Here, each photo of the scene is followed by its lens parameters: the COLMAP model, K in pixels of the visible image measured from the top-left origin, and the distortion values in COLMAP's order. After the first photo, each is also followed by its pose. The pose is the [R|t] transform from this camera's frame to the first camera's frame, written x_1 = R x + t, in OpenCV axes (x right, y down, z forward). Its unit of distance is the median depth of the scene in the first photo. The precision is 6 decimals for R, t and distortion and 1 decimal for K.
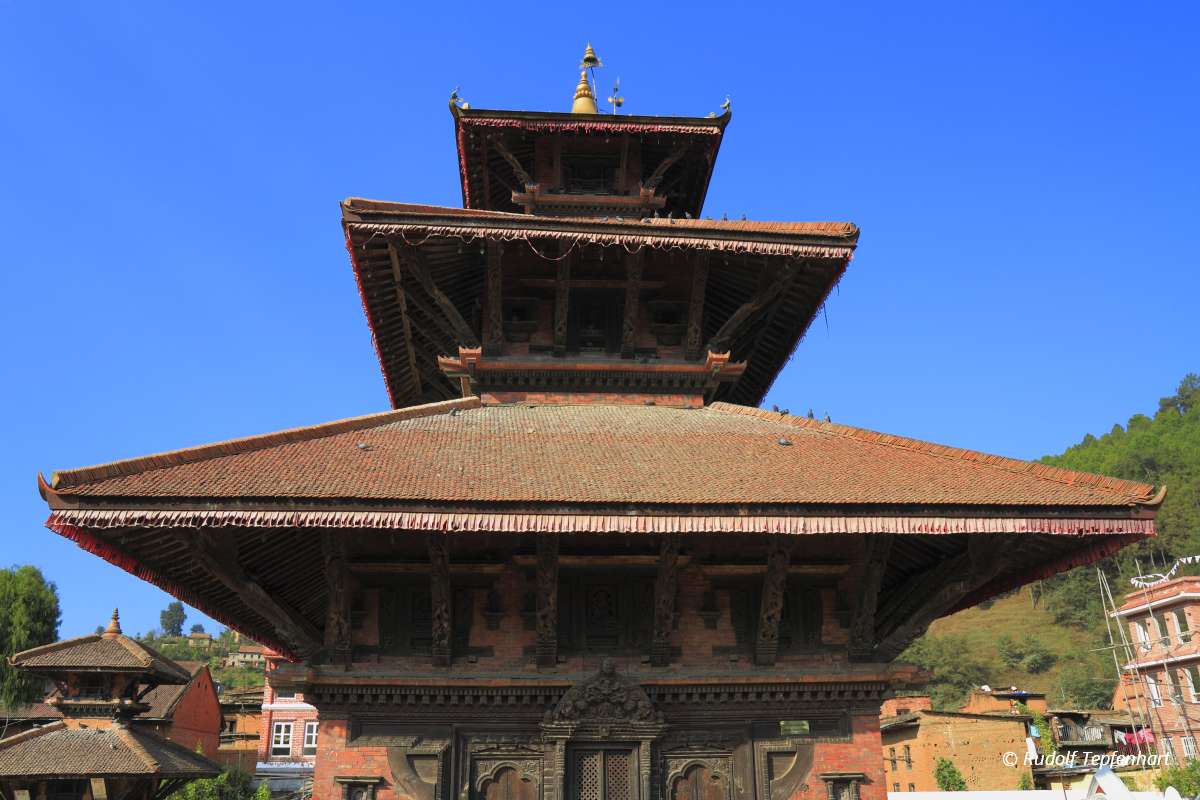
lens RADIAL K [[962.3, 0, 609.2], [0, 962.3, 405.6], [0, 0, 1]] dist [-0.078998, 0.033466]
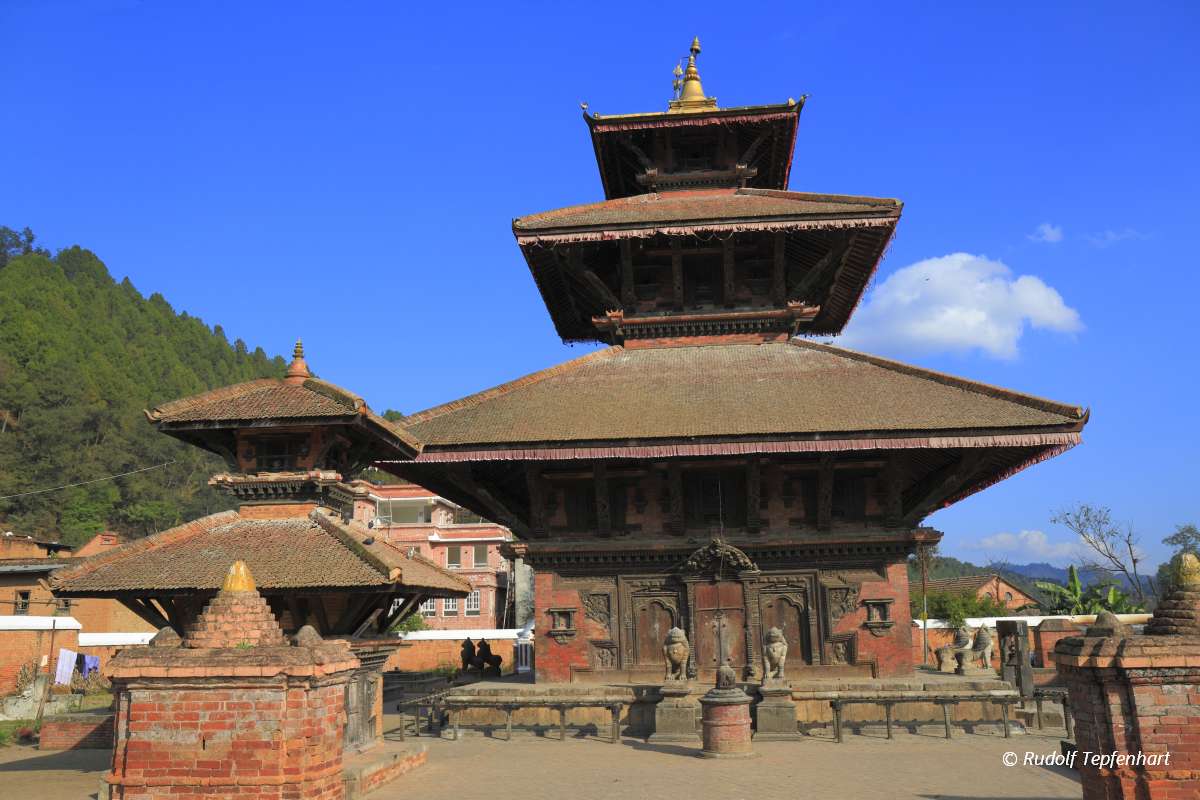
lens RADIAL K [[1026.3, 0, 598.2], [0, 1026.3, 392.8], [0, 0, 1]] dist [-0.063969, 0.036030]
pose [[0.985354, -0.047125, -0.163878, 0.069264], [0.070208, 0.987935, 0.138044, -0.147584], [0.155396, -0.147528, 0.976774, -0.457052]]
